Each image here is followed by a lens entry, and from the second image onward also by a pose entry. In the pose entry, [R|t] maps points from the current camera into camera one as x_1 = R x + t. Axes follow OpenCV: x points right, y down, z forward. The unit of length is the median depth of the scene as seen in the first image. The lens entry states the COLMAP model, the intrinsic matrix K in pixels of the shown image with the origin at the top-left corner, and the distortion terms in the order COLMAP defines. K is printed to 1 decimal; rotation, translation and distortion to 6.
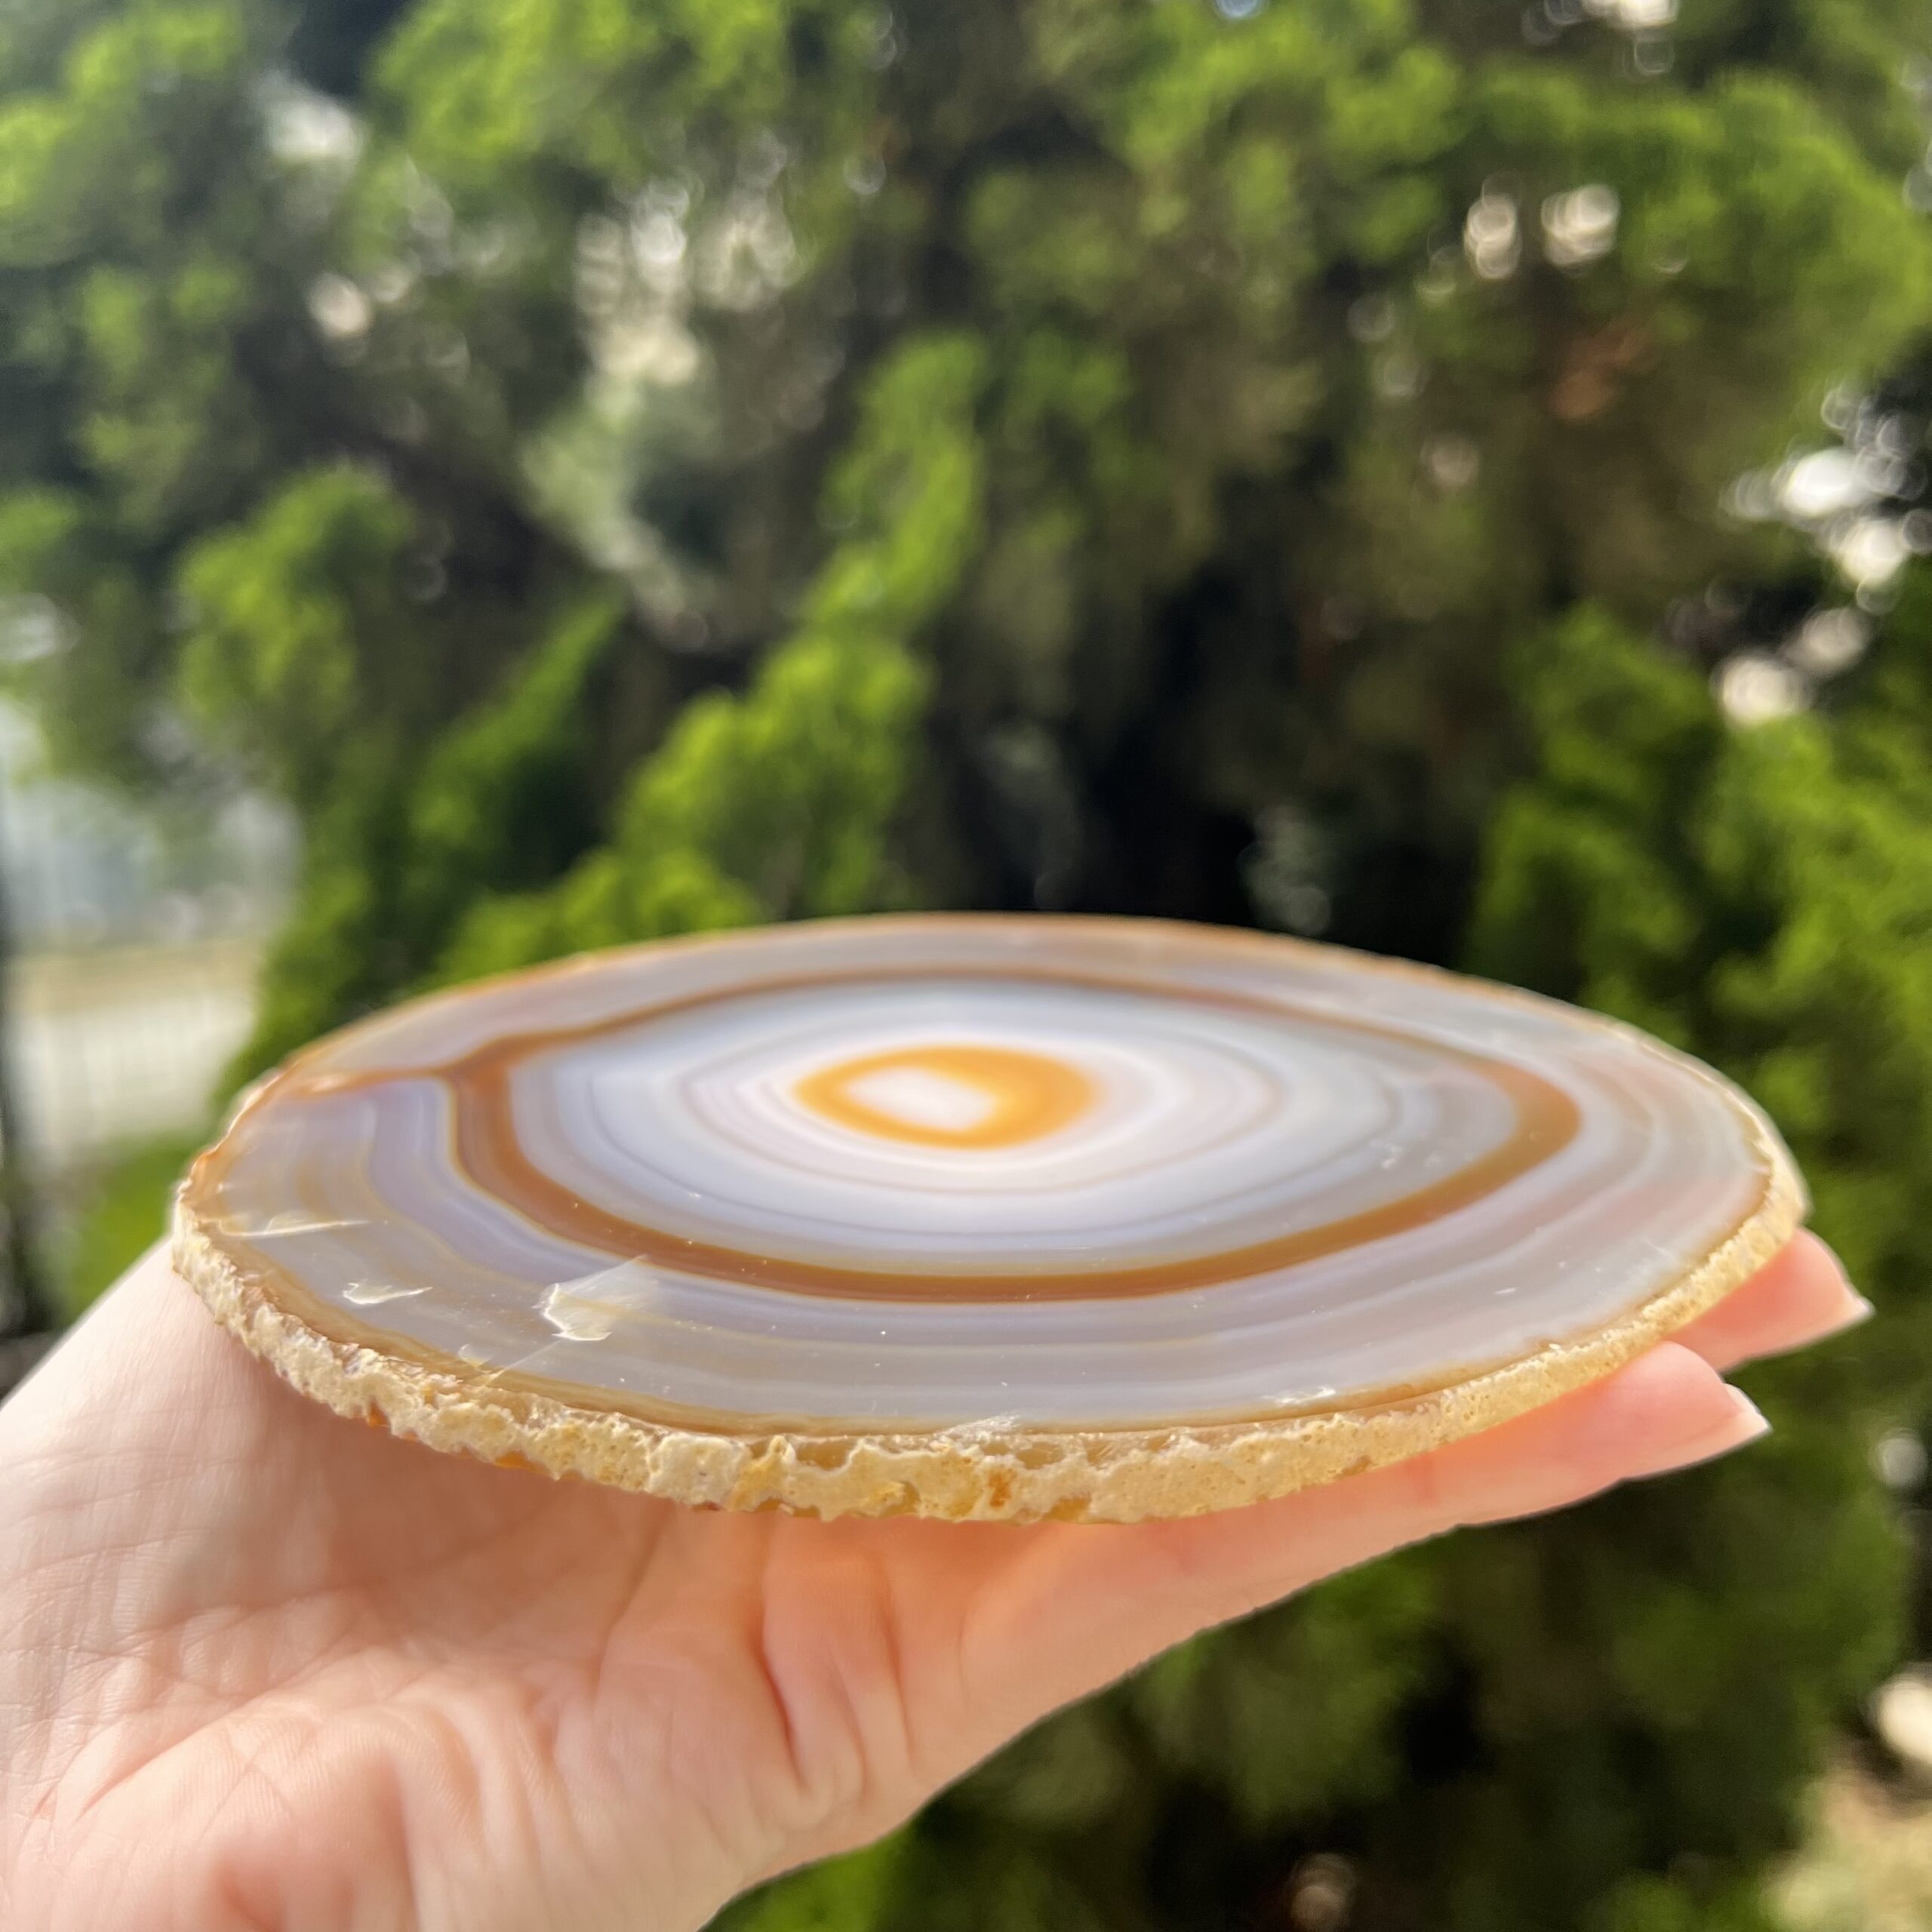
lens RADIAL K [[1993.2, 0, 956.3], [0, 1993.2, 953.6], [0, 0, 1]] dist [-0.027639, 0.000000]
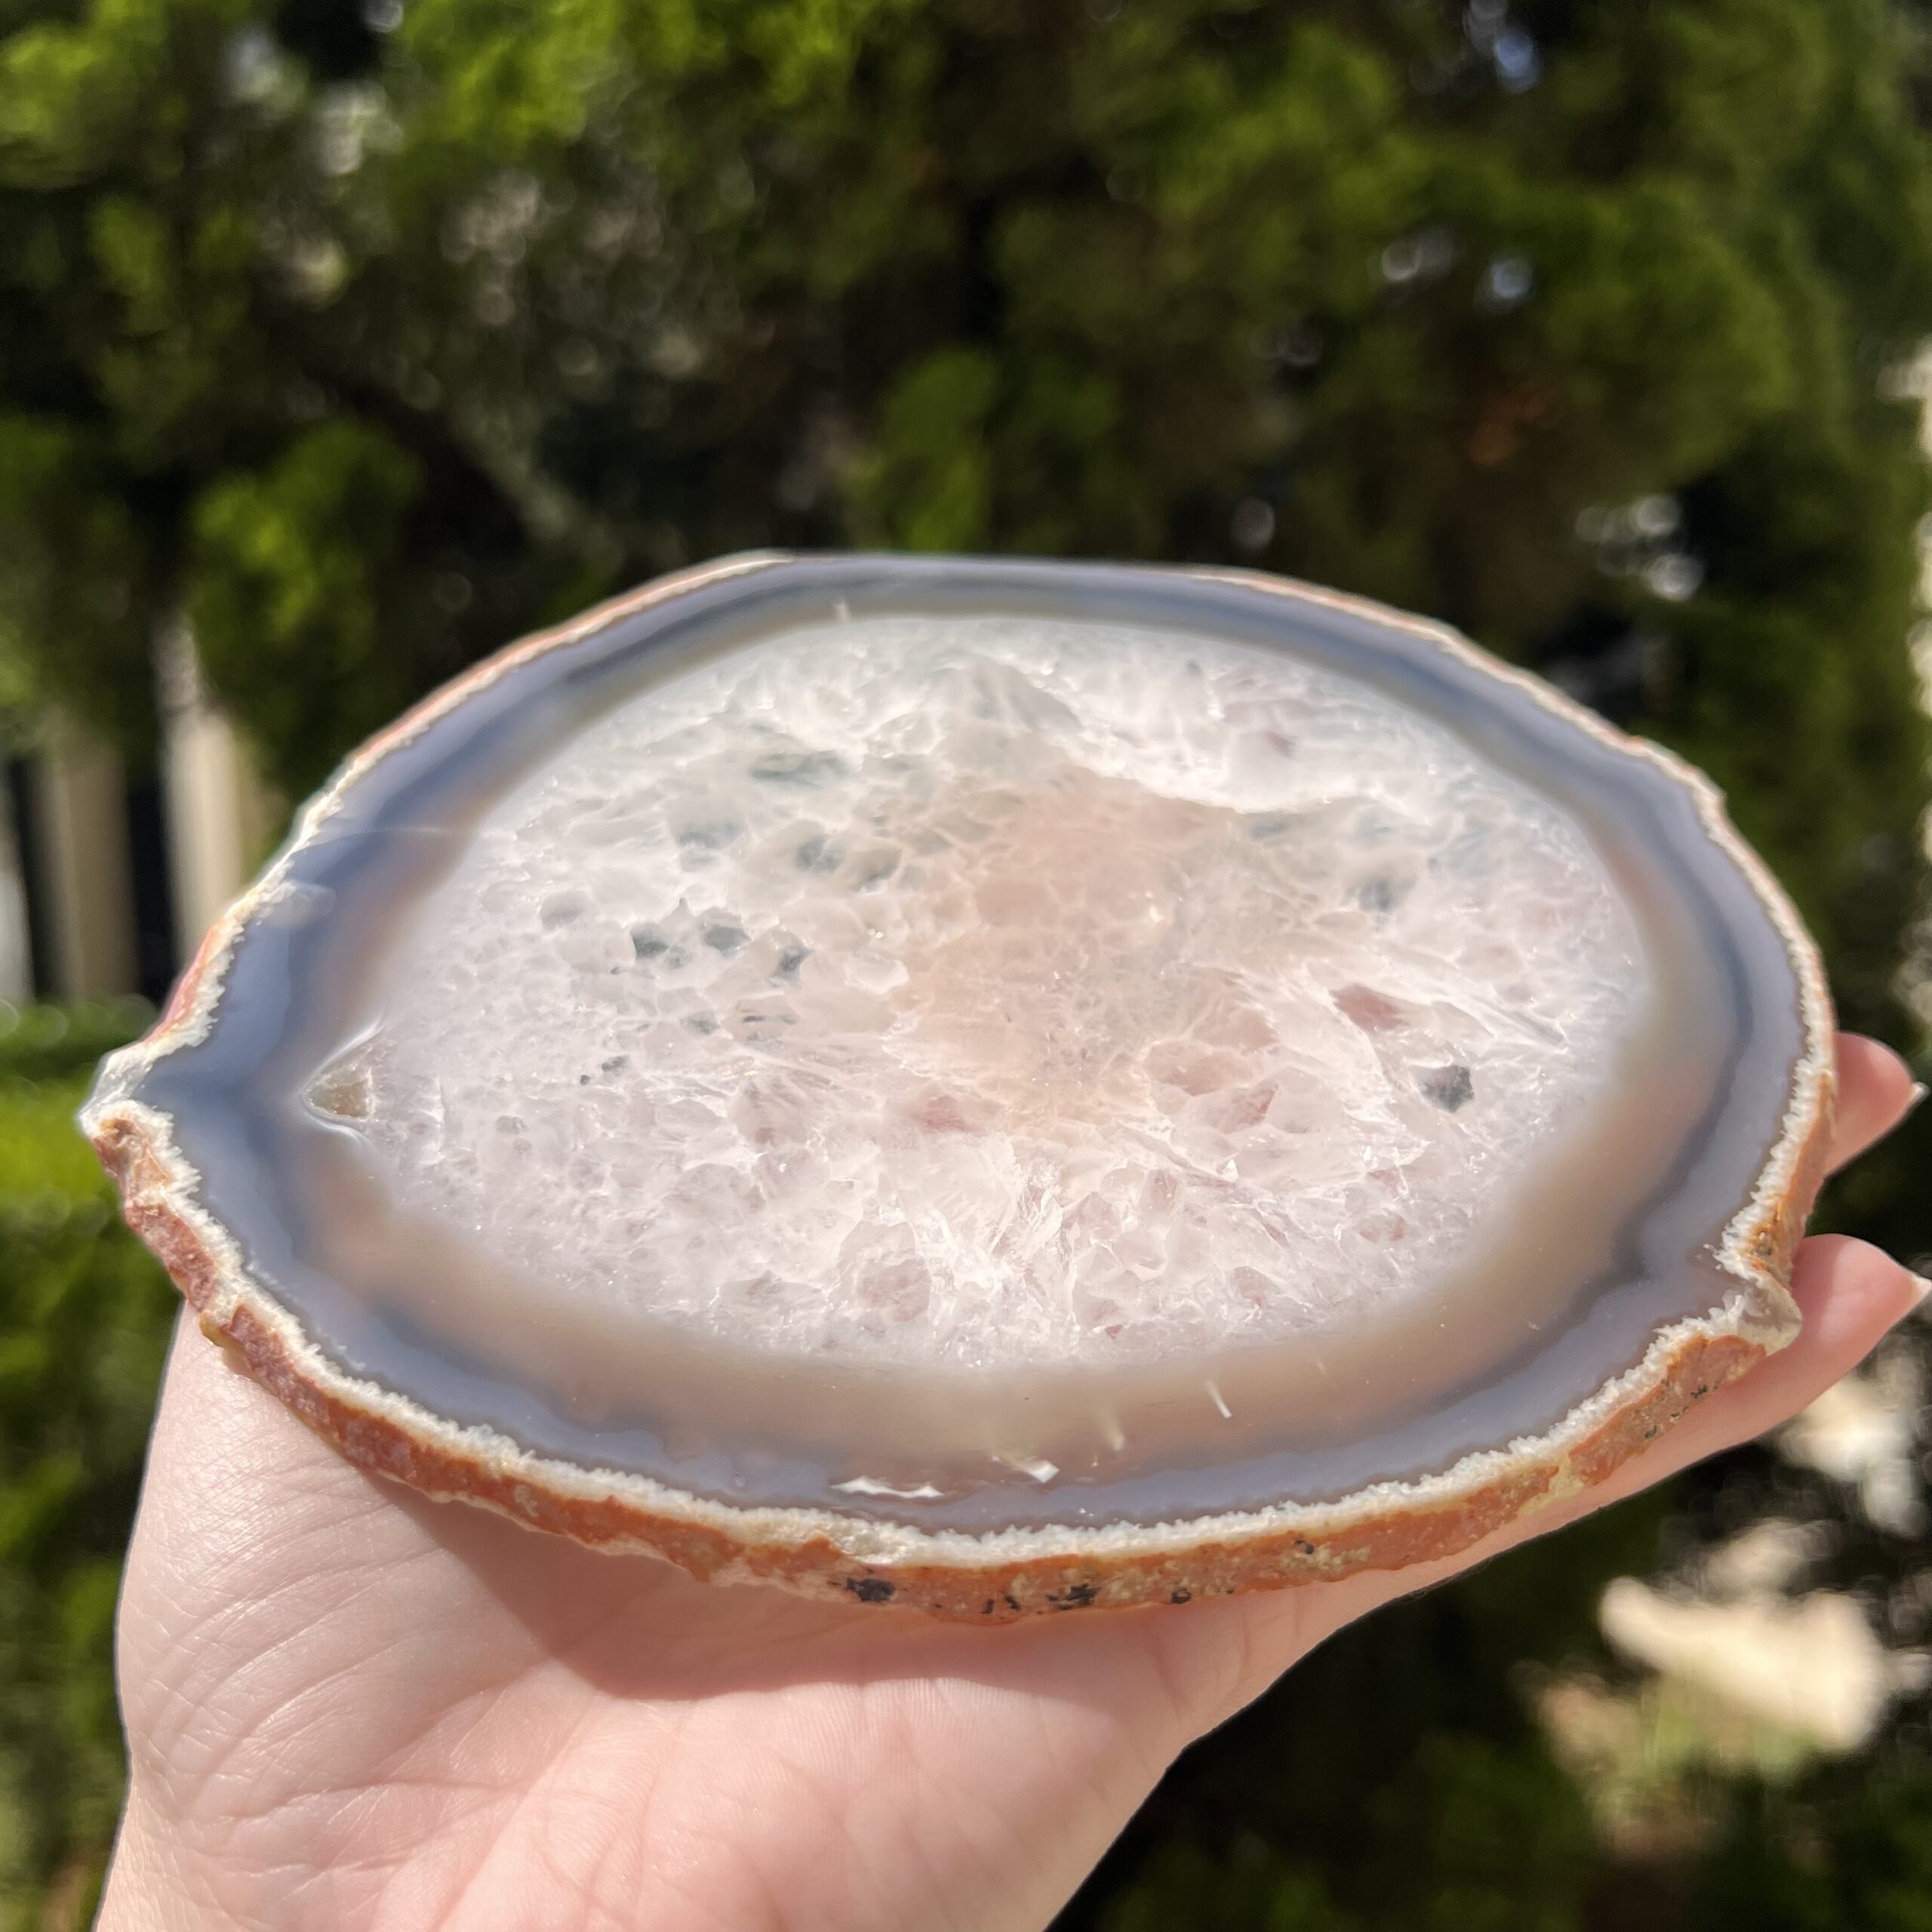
lens RADIAL K [[1993.2, 0, 959.4], [0, 1993.2, 975.6], [0, 0, 1]] dist [-0.027639, 0.000000]
pose [[0.988009, 0.040213, 0.149067, -0.148439], [-0.046730, 0.998087, 0.040473, -0.012148], [-0.147155, -0.046953, 0.987998, -0.089622]]
